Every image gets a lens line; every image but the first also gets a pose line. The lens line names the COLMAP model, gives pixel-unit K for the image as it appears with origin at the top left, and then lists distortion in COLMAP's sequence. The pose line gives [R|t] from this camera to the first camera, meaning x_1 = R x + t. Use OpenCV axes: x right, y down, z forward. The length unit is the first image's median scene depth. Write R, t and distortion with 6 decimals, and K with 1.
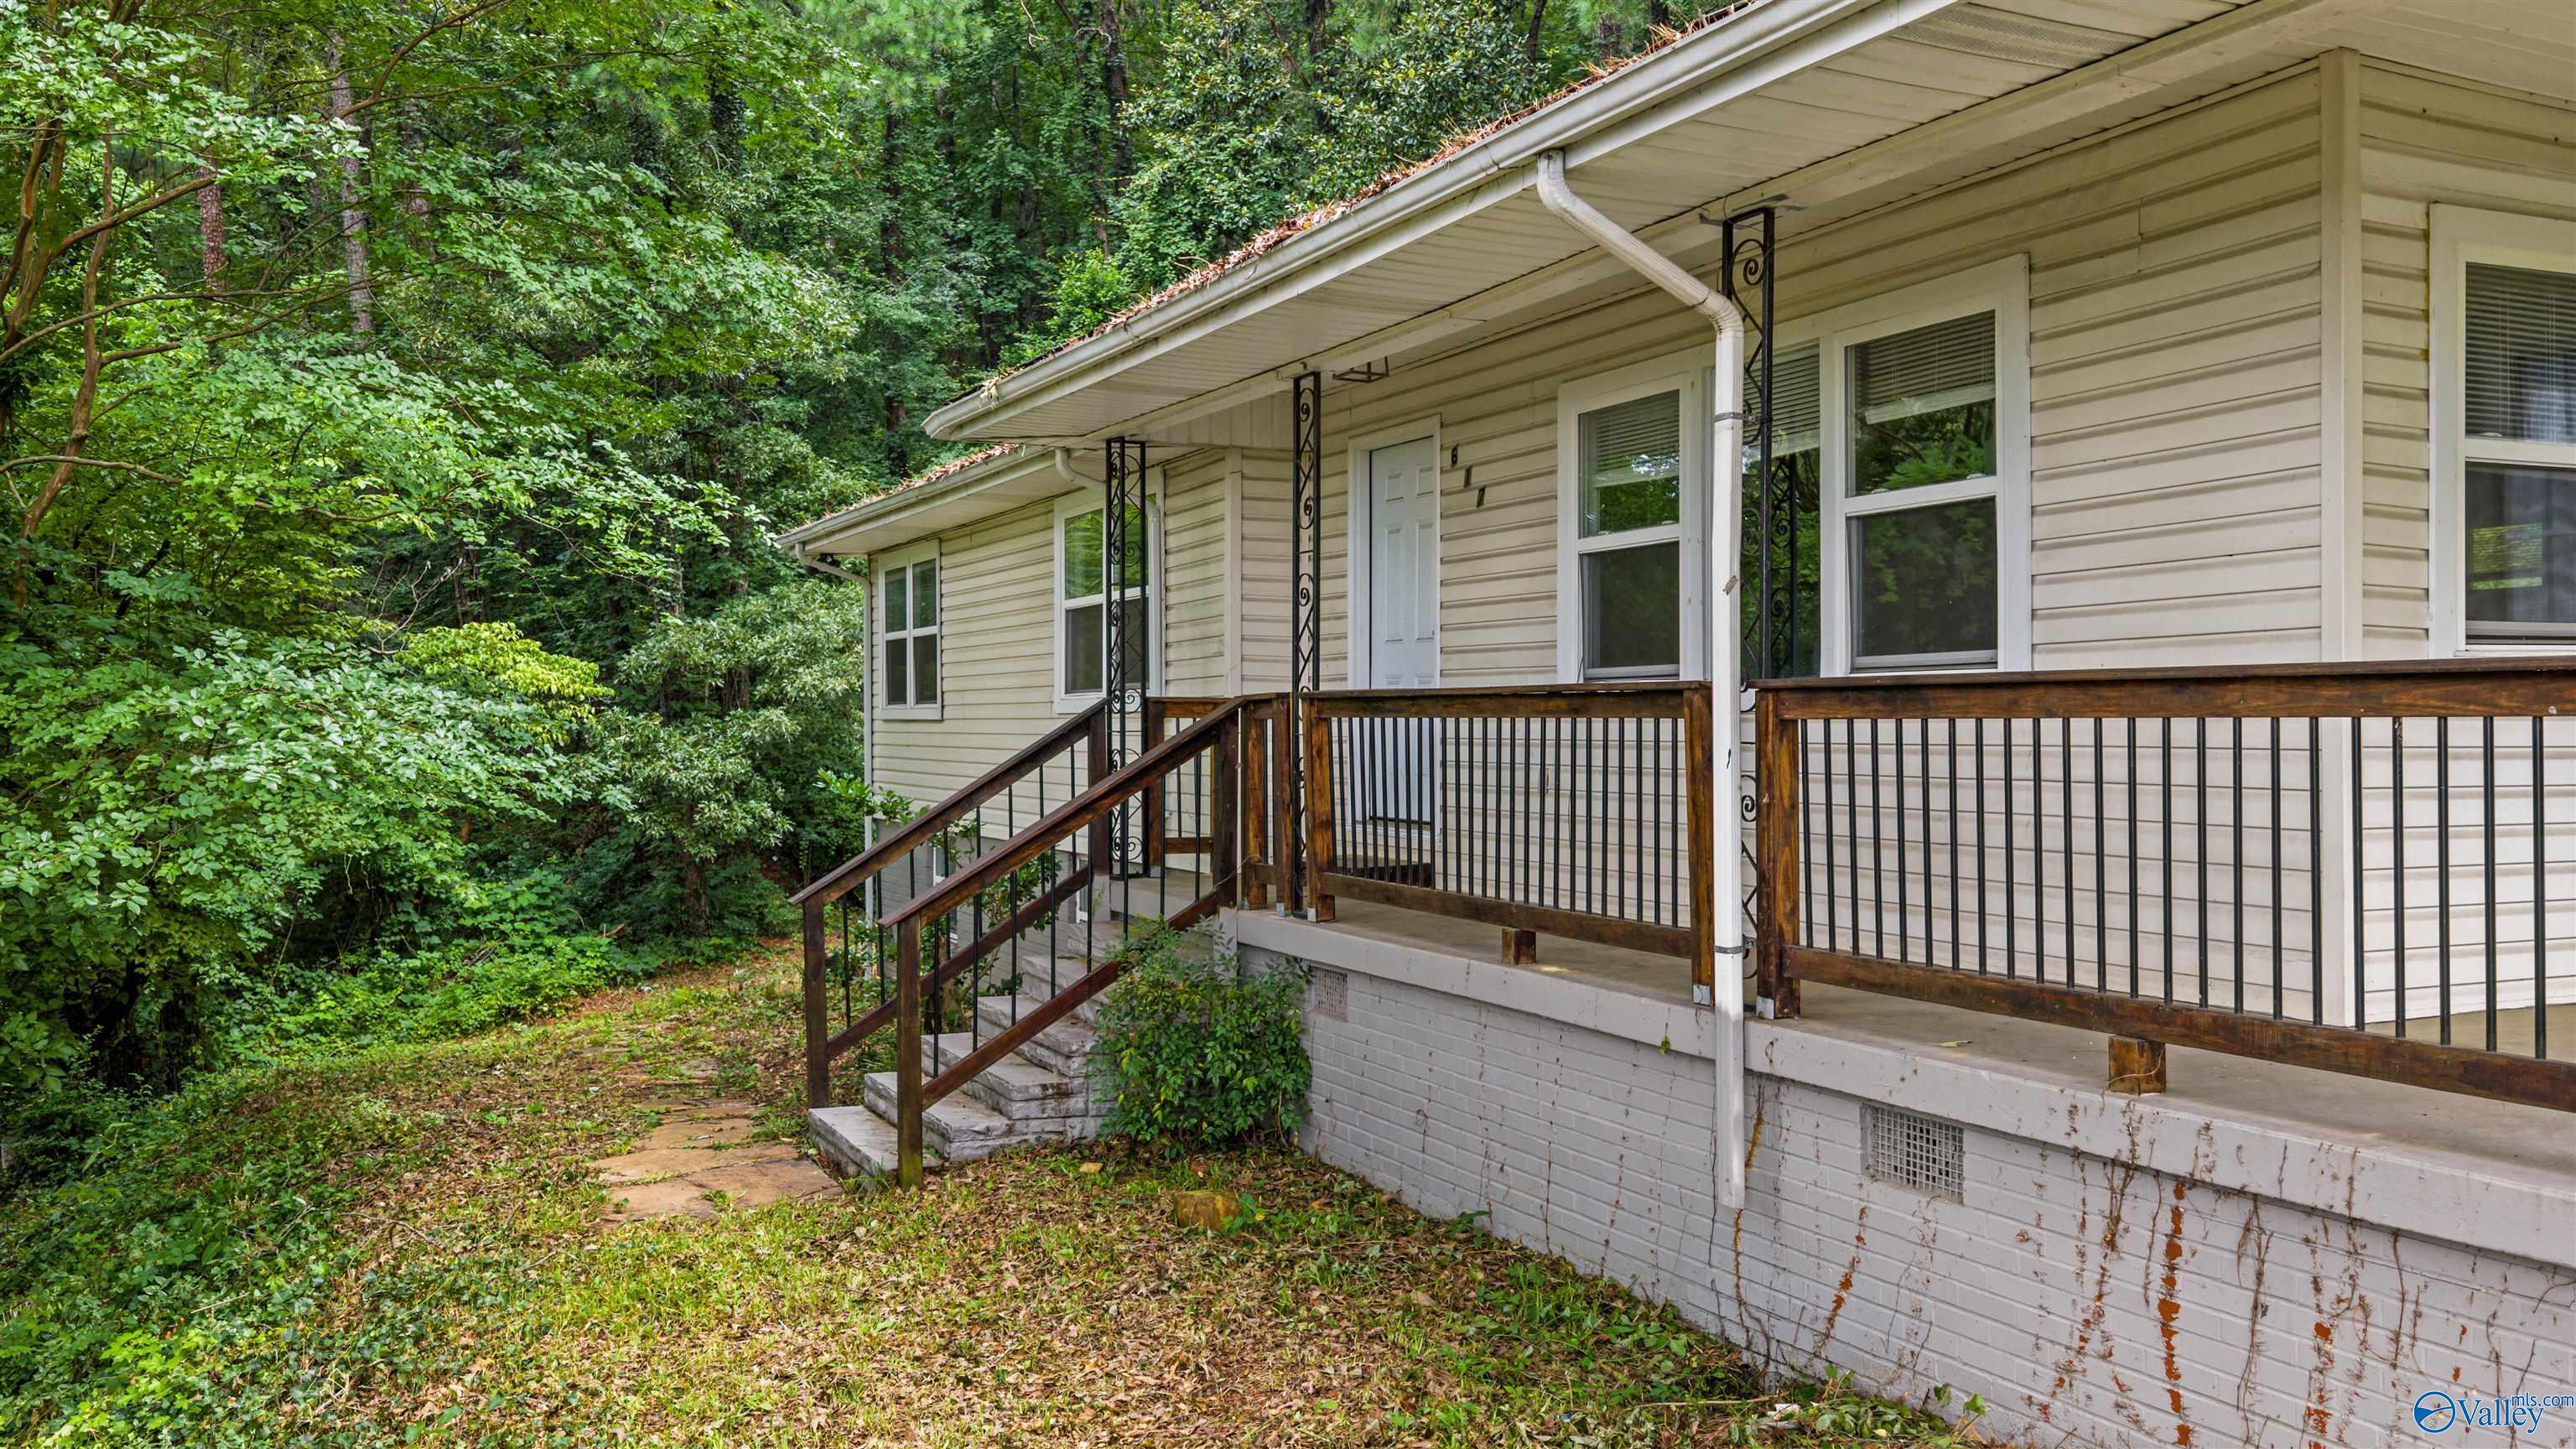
lens RADIAL K [[2116.6, 0, 1301.2], [0, 2116.6, 721.7], [0, 0, 1]] dist [0.047391, -0.095719]
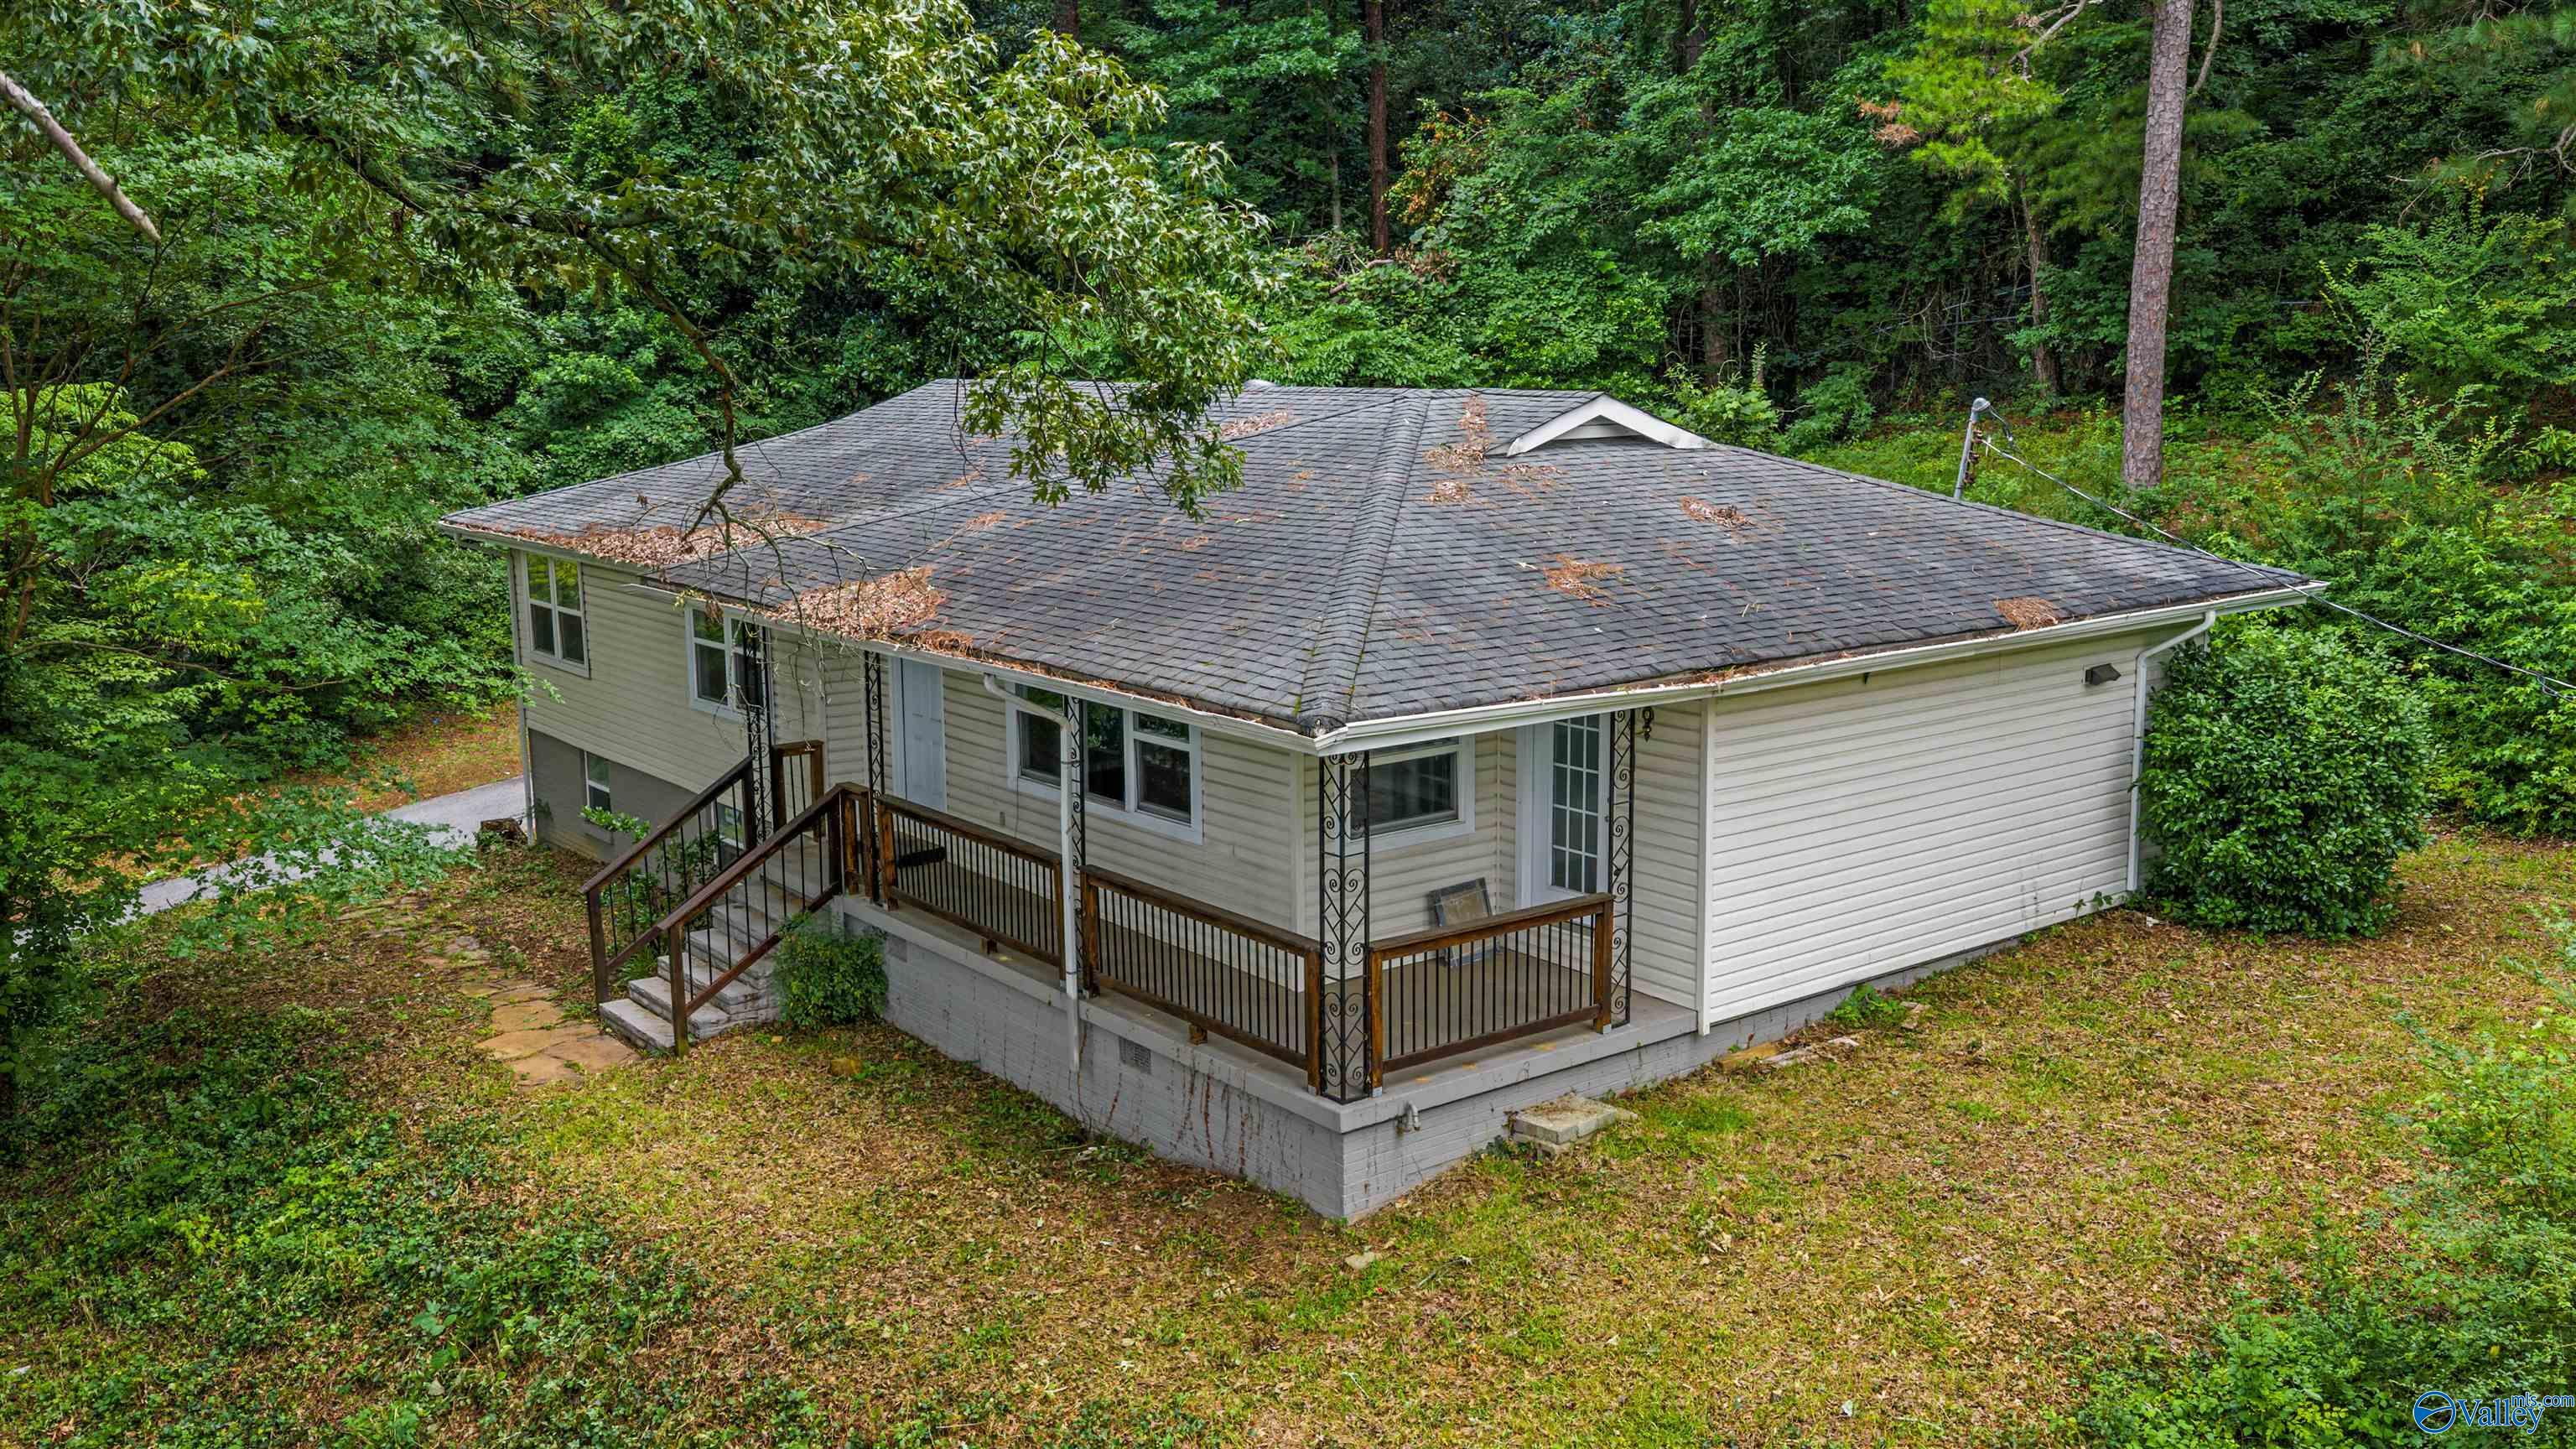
lens RADIAL K [[2116.6, 0, 1301.2], [0, 2116.6, 721.7], [0, 0, 1]] dist [0.047391, -0.095719]
pose [[0.971879, -0.045735, 0.230997, -0.067770], [0.005179, 0.984872, 0.173204, -0.422086], [-0.235424, -0.167137, 0.957413, -0.964352]]
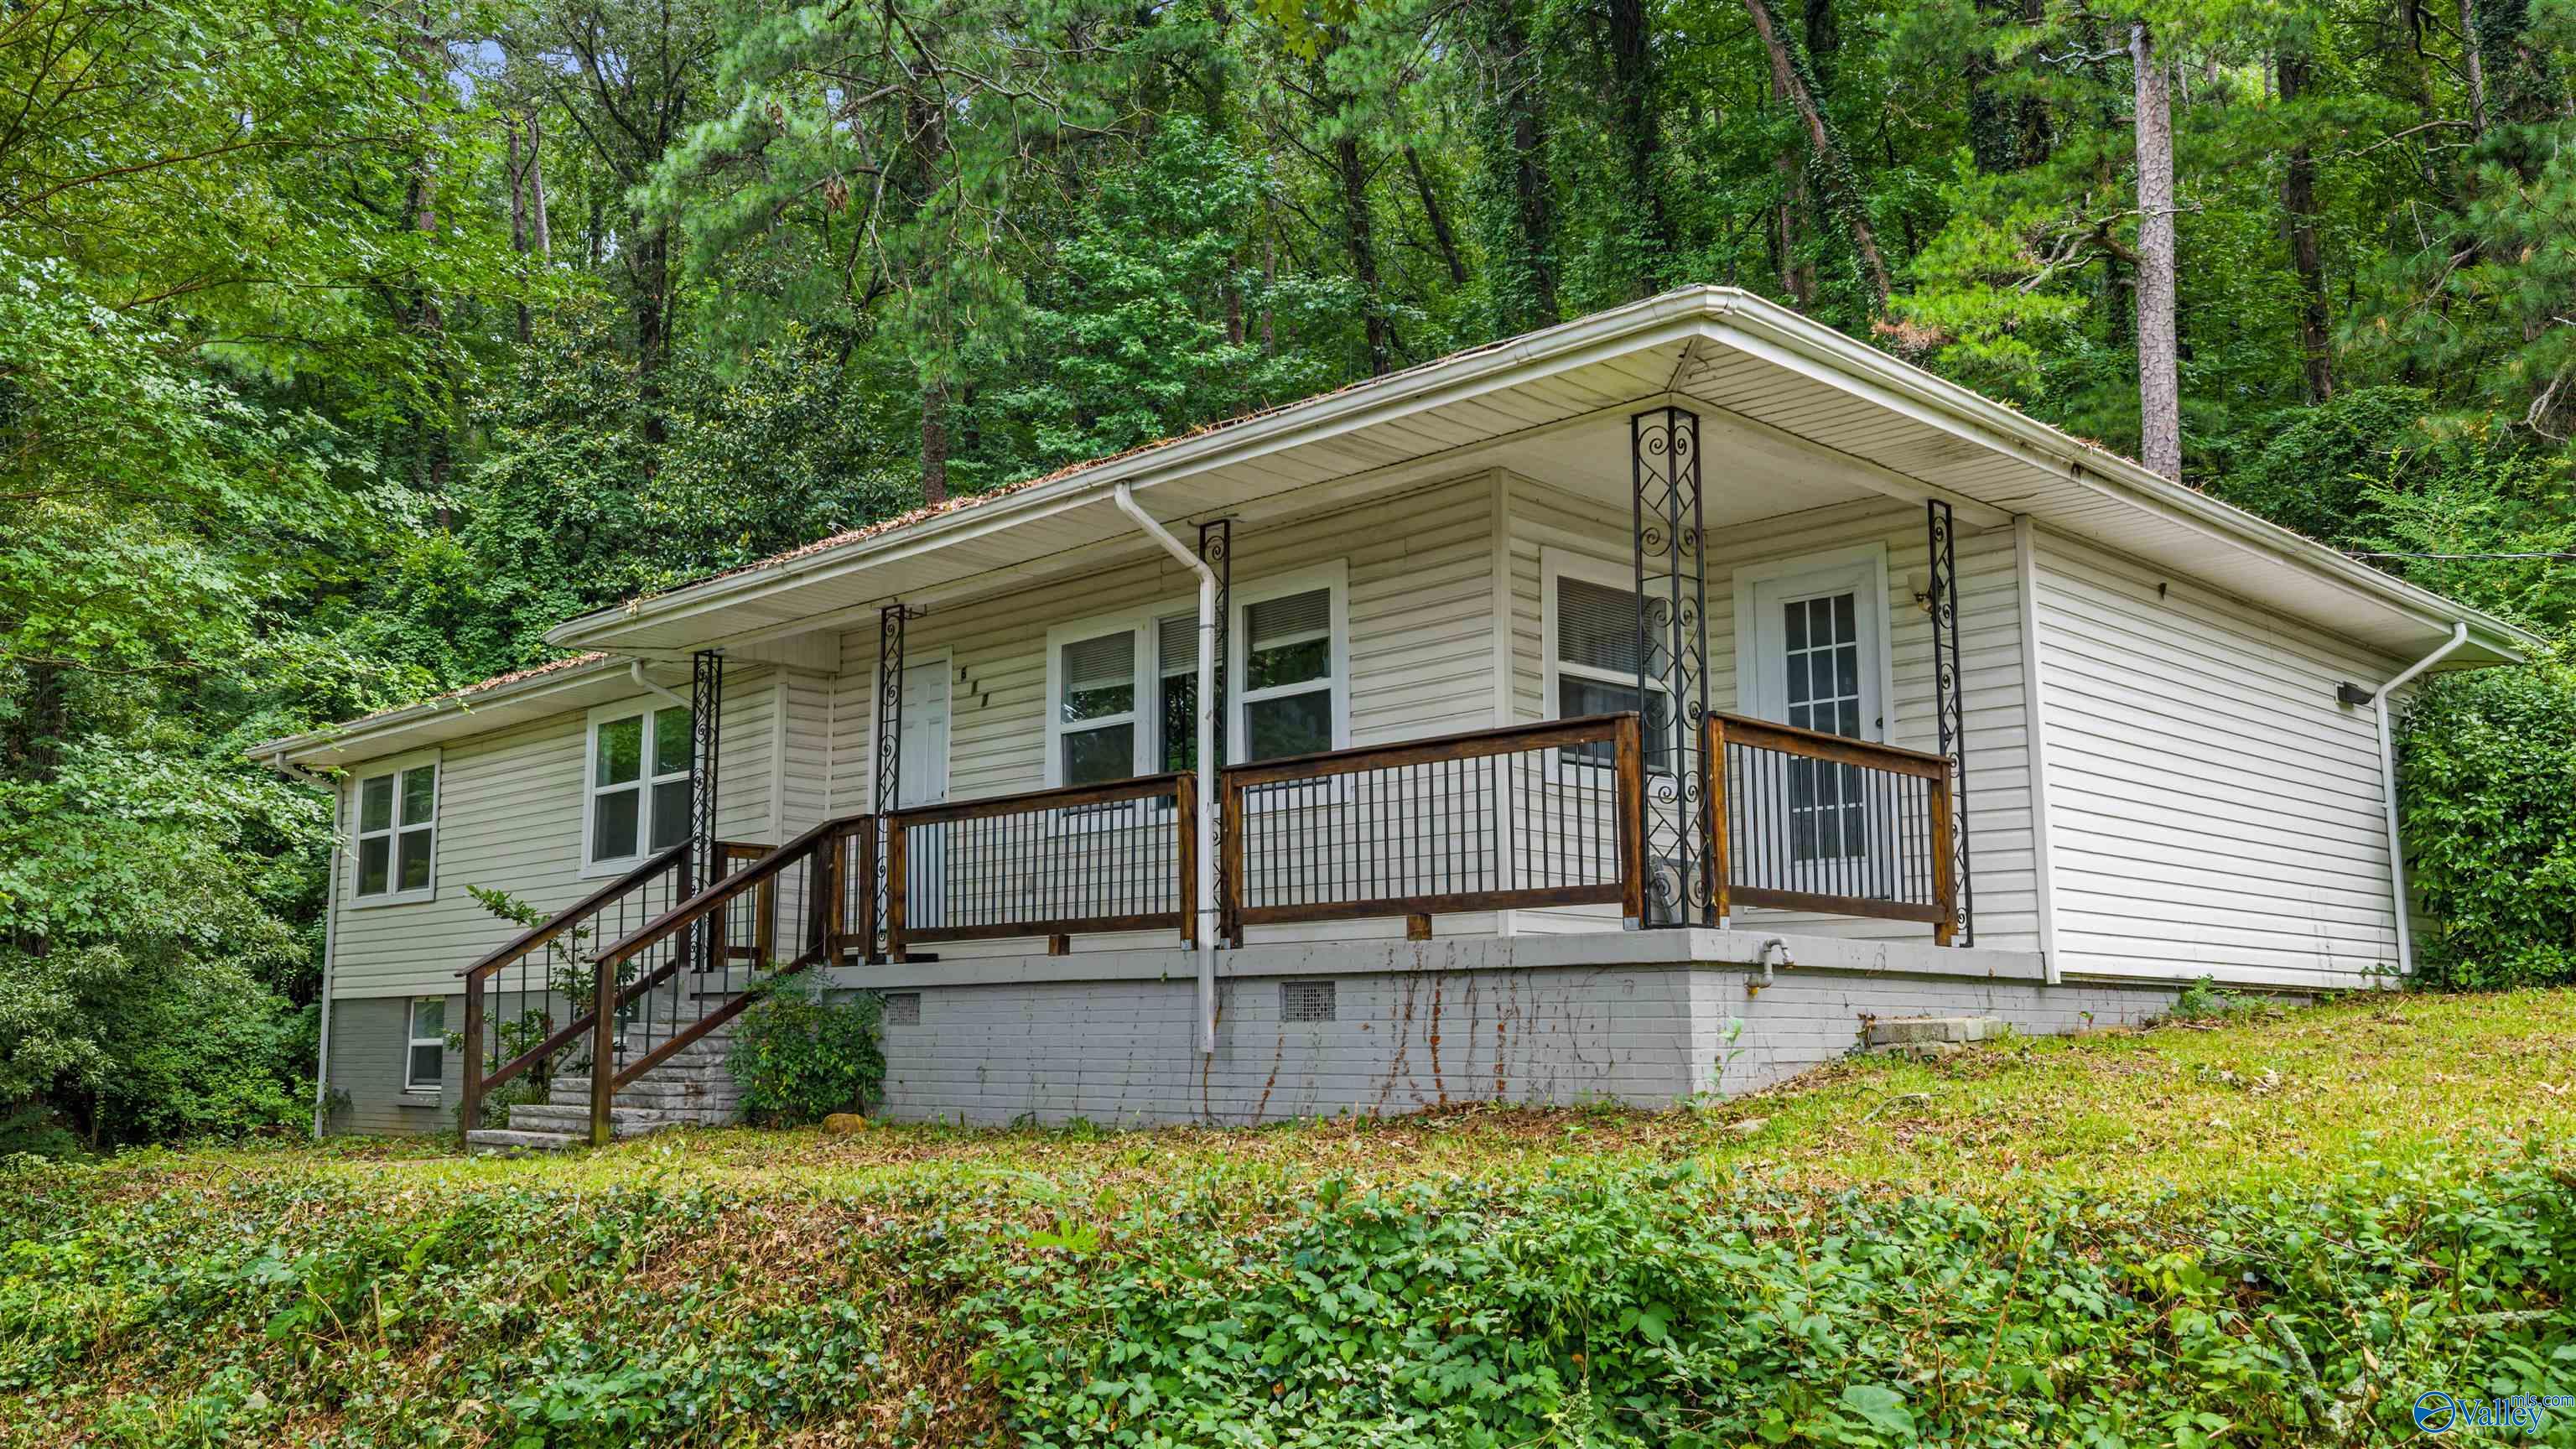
lens RADIAL K [[2079.5, 0, 1298.3], [0, 2079.5, 742.0], [0, 0, 1]] dist [0.086237, -0.167938]
pose [[0.937533, 0.047910, 0.344581, -0.241231], [0.001595, 0.989870, -0.141968, 0.149500], [-0.347892, 0.133650, 0.927960, -0.492467]]
